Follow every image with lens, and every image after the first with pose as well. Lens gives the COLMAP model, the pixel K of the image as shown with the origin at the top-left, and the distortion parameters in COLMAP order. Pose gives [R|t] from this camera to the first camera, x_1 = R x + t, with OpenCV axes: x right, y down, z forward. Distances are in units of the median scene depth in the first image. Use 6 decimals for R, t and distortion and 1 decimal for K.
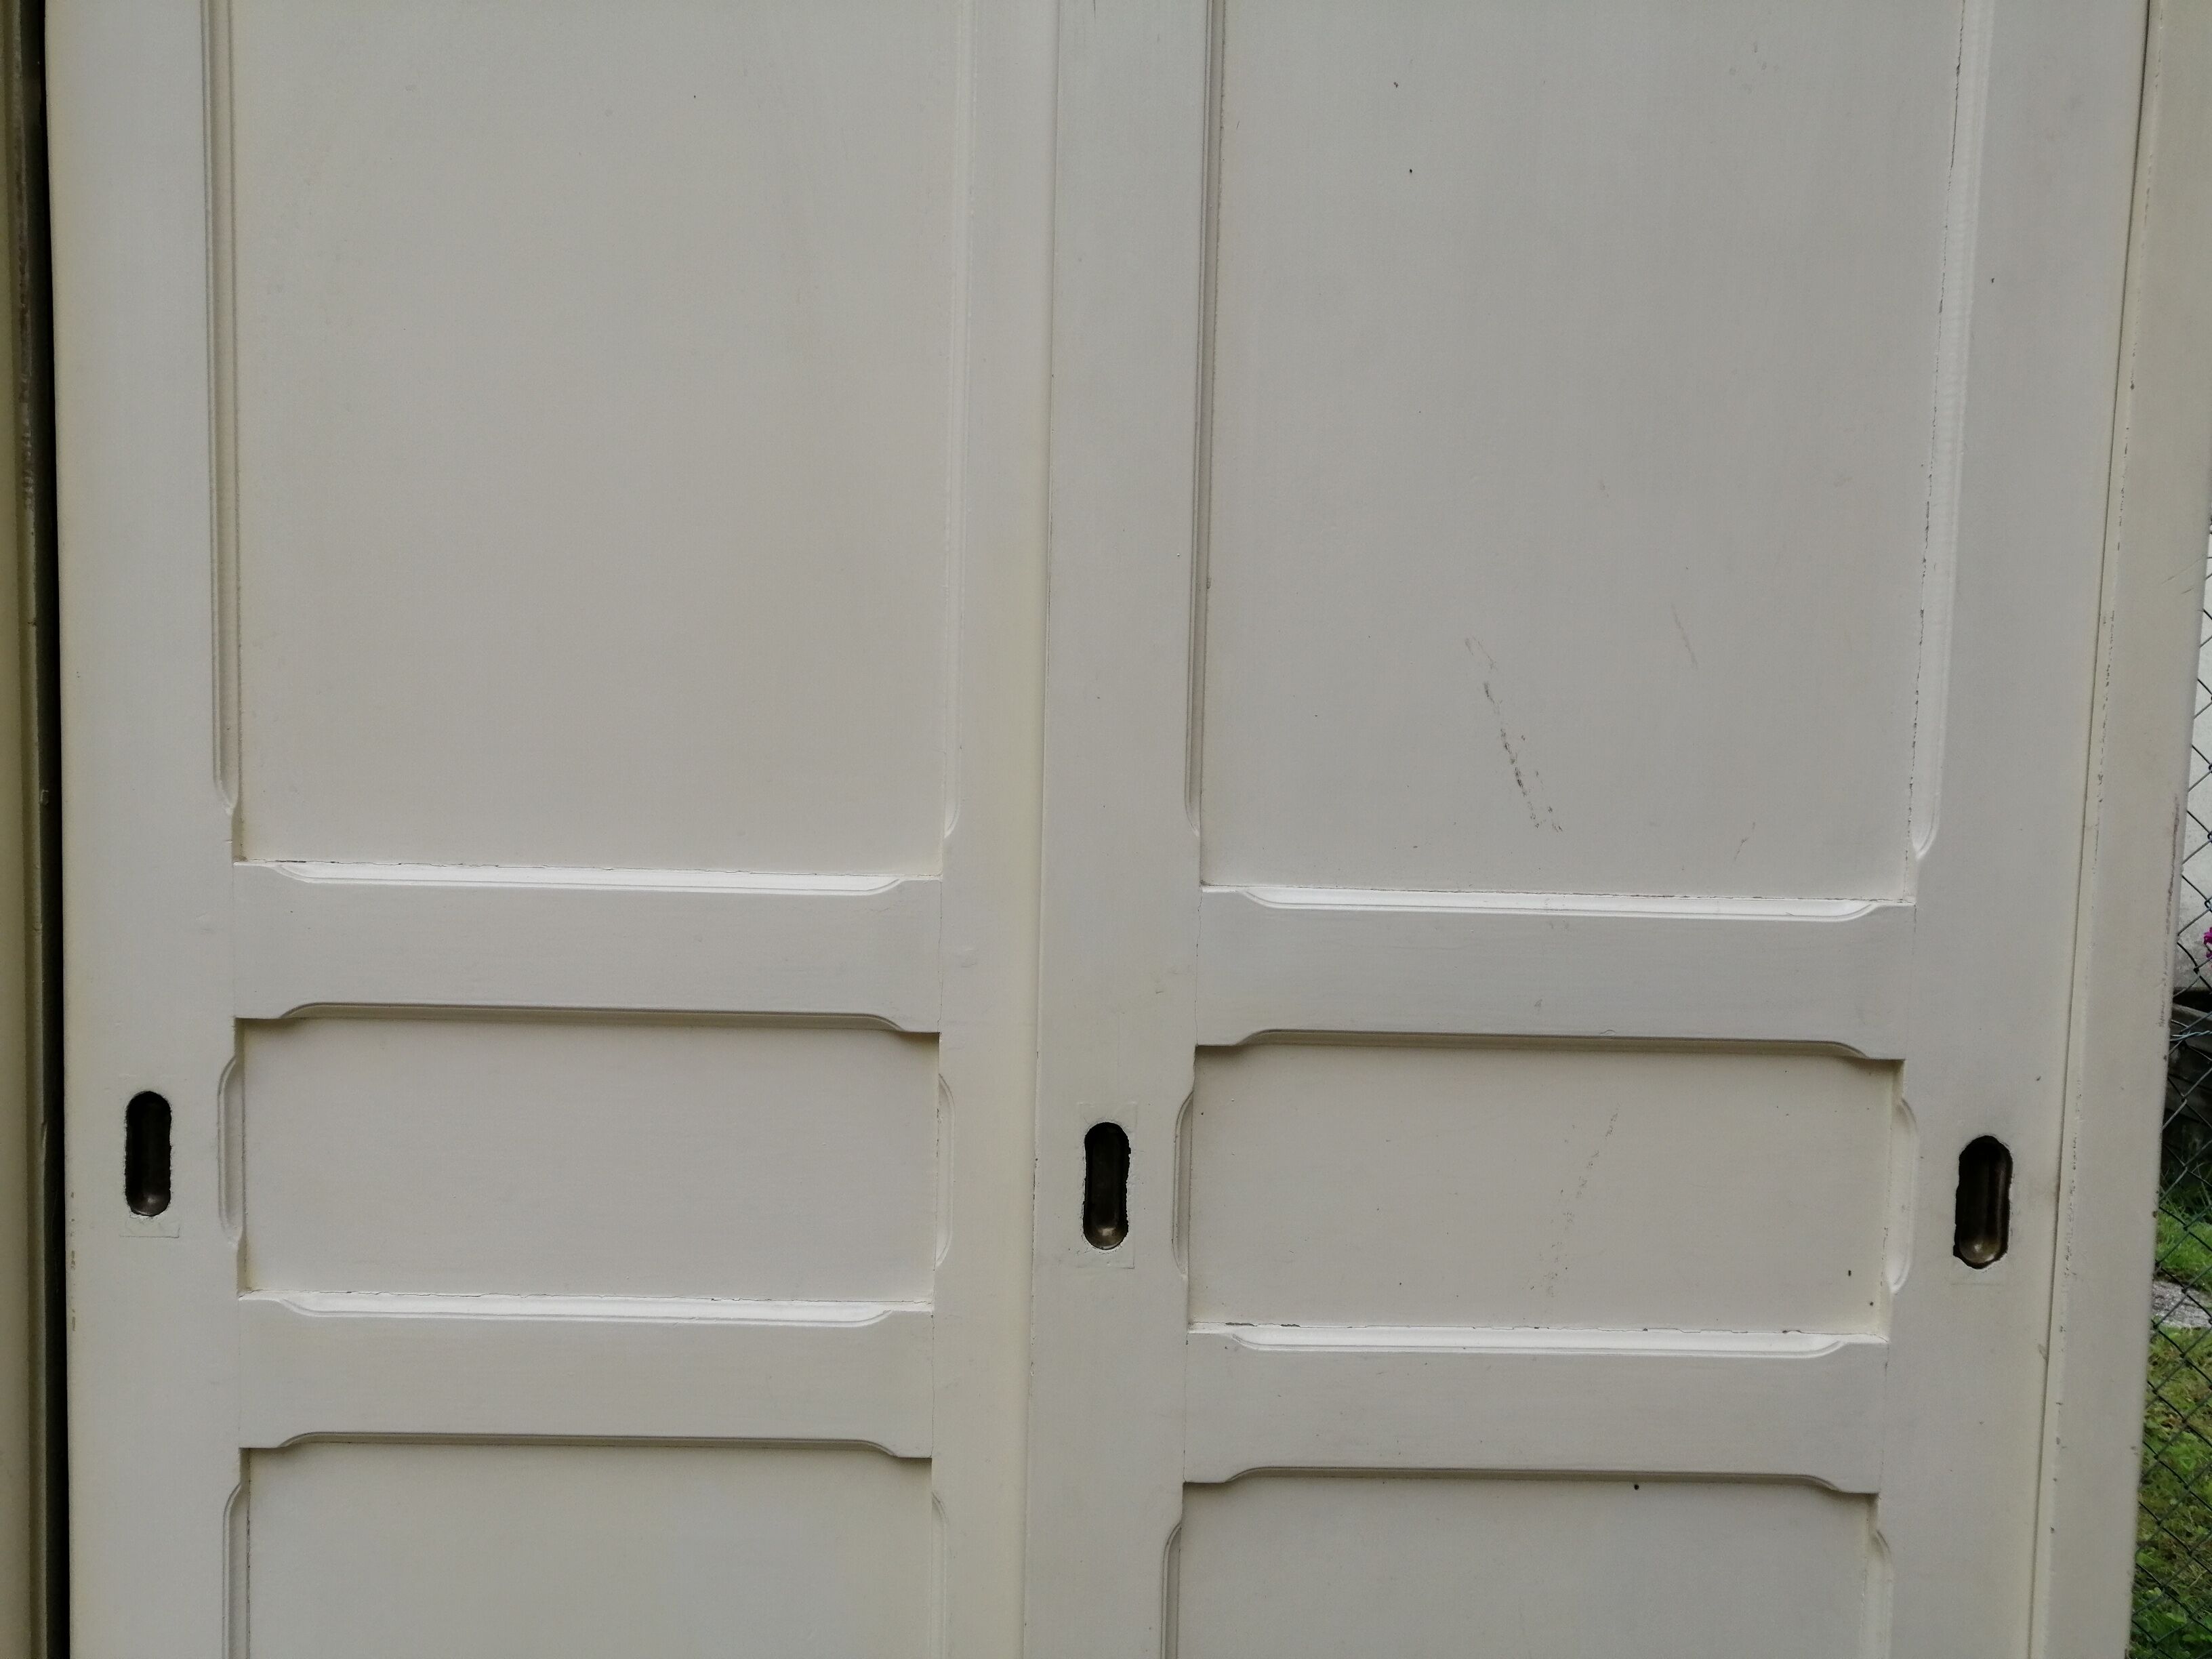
lens RADIAL K [[1720.0, 0, 1106.0], [0, 1720.0, 829.5], [0, 0, 1]] dist [-0.018139, 0.051353]
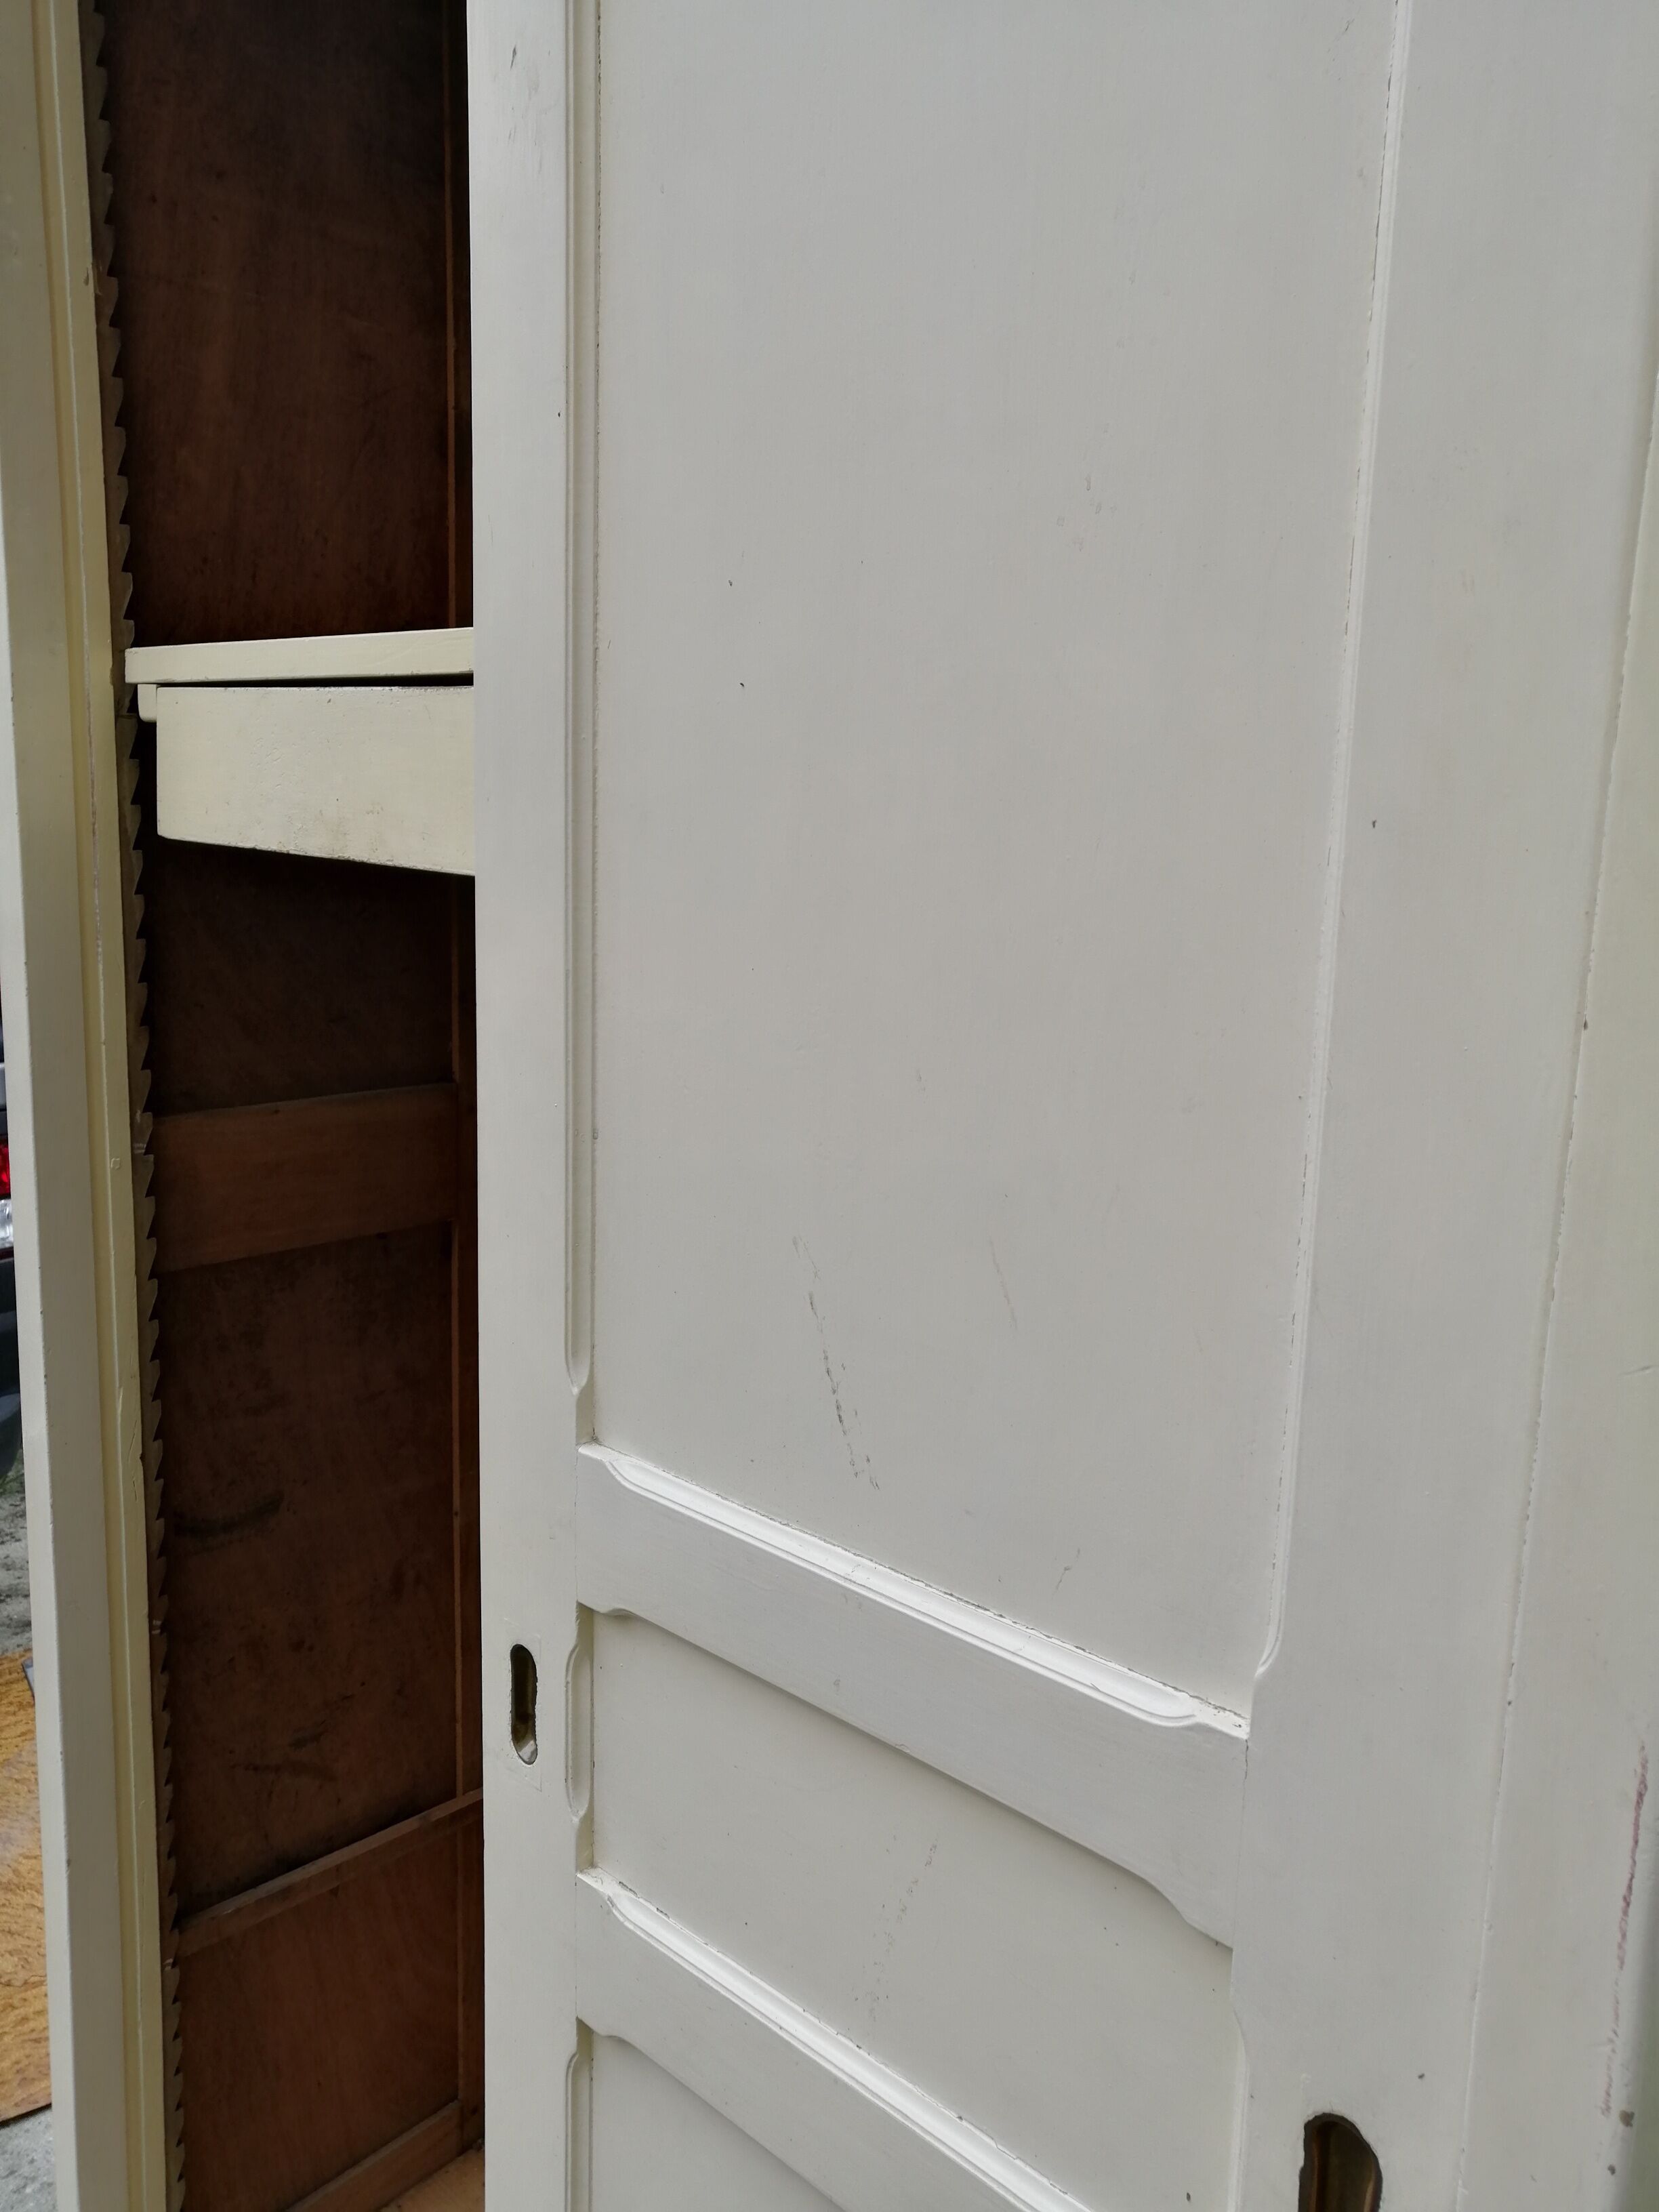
lens RADIAL K [[1720.0, 0, 828.0], [0, 1720.0, 1072.0], [0, 0, 1]] dist [-0.018139, 0.051353]
pose [[0.705051, 0.103368, -0.701582, 0.801571], [-0.053952, 0.994271, 0.092273, -0.269487], [0.707101, -0.027206, 0.706589, 0.414869]]
